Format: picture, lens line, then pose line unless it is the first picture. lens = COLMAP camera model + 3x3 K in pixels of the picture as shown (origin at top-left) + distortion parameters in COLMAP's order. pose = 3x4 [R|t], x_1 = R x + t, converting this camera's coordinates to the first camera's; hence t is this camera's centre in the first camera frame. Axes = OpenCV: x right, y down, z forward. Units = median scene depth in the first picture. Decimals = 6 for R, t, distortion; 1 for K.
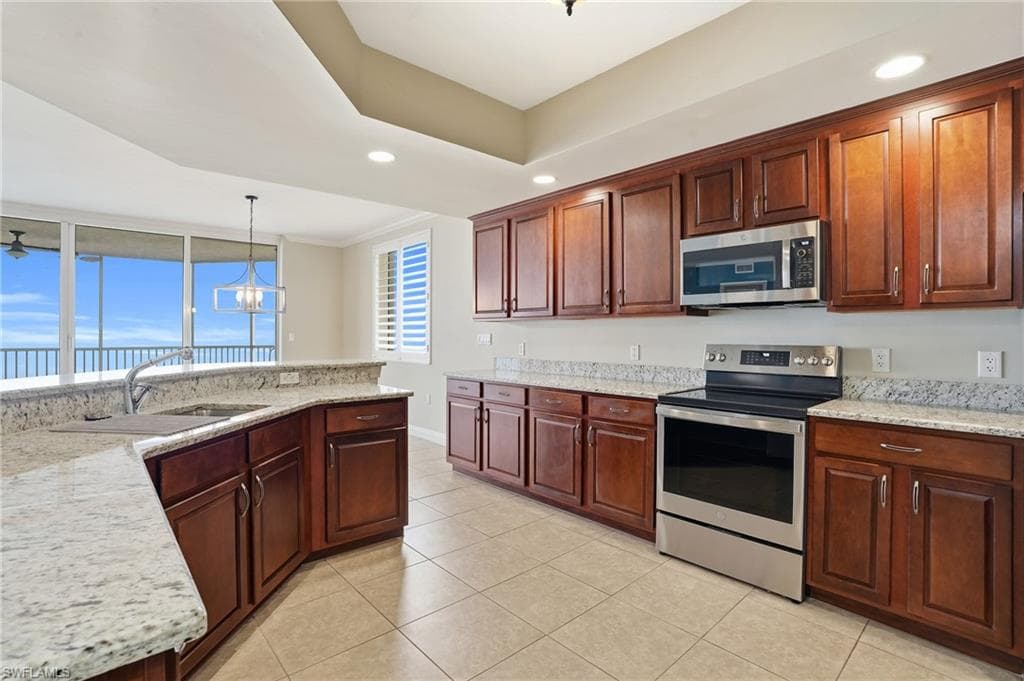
lens RADIAL K [[480.6, 0, 508.2], [0, 480.6, 335.9], [0, 0, 1]] dist [-0.065917, 0.025222]
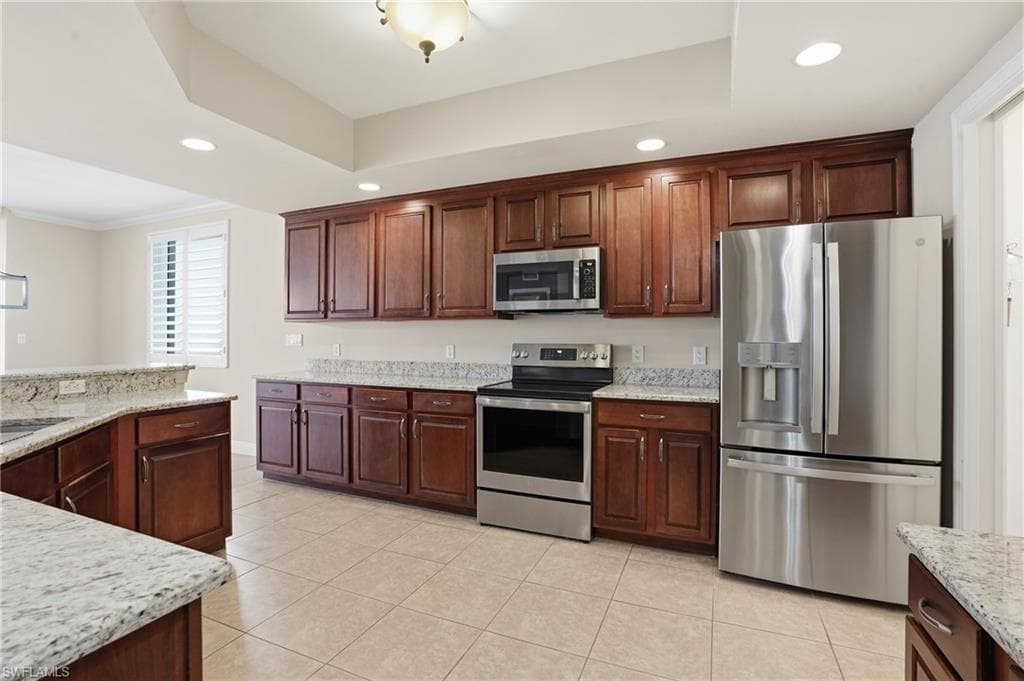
lens RADIAL K [[480.6, 0, 508.2], [0, 480.6, 335.9], [0, 0, 1]] dist [-0.065917, 0.025222]
pose [[0.909067, -0.001474, 0.416646, -0.102363], [0.001982, 0.999998, -0.000787, -0.000414], [-0.416644, 0.001541, 0.909068, -0.089152]]
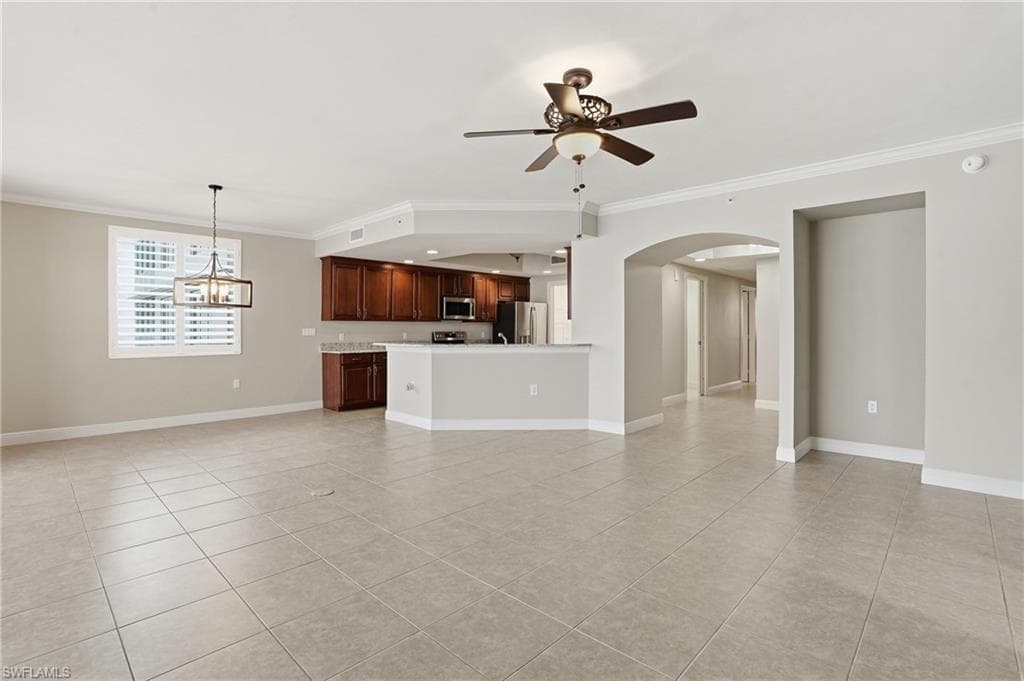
lens RADIAL K [[499.6, 0, 508.7], [0, 499.6, 335.2], [0, 0, 1]] dist [-0.024058, -0.000345]
pose [[-0.060429, -0.008899, 0.998133, -2.984776], [0.007507, 0.999928, 0.009370, 0.010656], [-0.998144, 0.008059, -0.060357, 0.840281]]
